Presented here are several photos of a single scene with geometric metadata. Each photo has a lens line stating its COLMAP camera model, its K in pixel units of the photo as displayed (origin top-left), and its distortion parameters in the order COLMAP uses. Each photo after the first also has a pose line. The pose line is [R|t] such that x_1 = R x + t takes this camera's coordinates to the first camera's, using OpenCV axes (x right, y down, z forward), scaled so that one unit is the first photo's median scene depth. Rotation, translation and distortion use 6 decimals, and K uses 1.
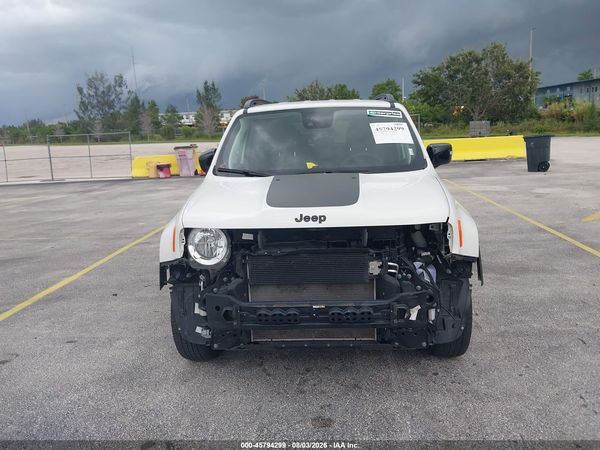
lens RADIAL K [[485.4, 0, 301.1], [0, 485.4, 202.4], [0, 0, 1]] dist [0.004165, -0.001193]
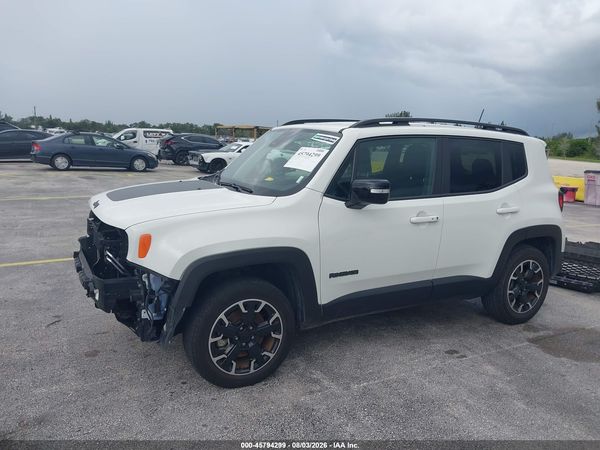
lens RADIAL K [[467.2, 0, 303.6], [0, 467.2, 222.9], [0, 0, 1]] dist [-0.009361, -0.001305]
pose [[0.536265, 0.213516, -0.816597, 0.911837], [-0.195095, 0.972632, 0.126194, -0.129082], [0.821193, 0.091640, 0.563245, 0.473783]]
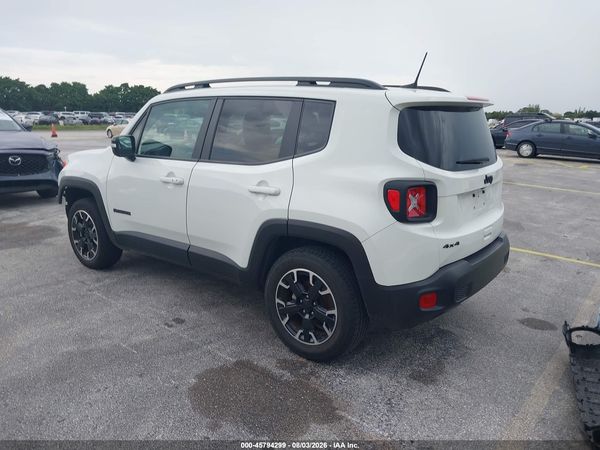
lens RADIAL K [[500.2, 0, 353.5], [0, 500.2, 224.4], [0, 0, 1]] dist [-0.001429, -0.004110]
pose [[-0.549724, 0.210661, -0.808347, 0.920783], [-0.129853, 0.934366, 0.331811, -0.371961], [0.825192, 0.287371, -0.486289, 2.062062]]
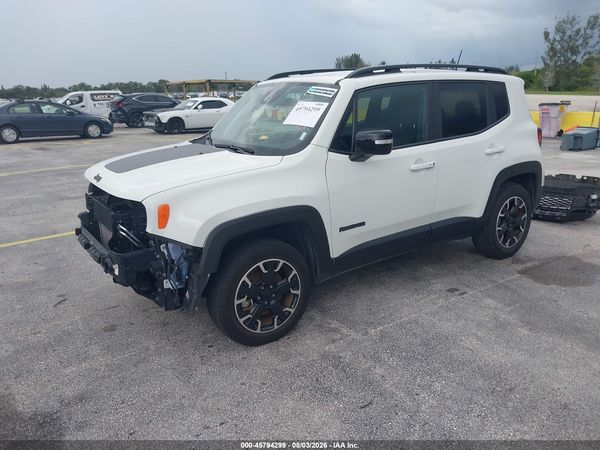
lens RADIAL K [[471.0, 0, 300.0], [0, 471.0, 225.0], [0, 0, 1]] dist [-0.000262, -0.008709]
pose [[0.621753, 0.245265, -0.743820, 0.866322], [-0.125757, 0.968643, 0.214279, -0.123035], [0.773051, -0.039688, 0.633101, 0.389952]]
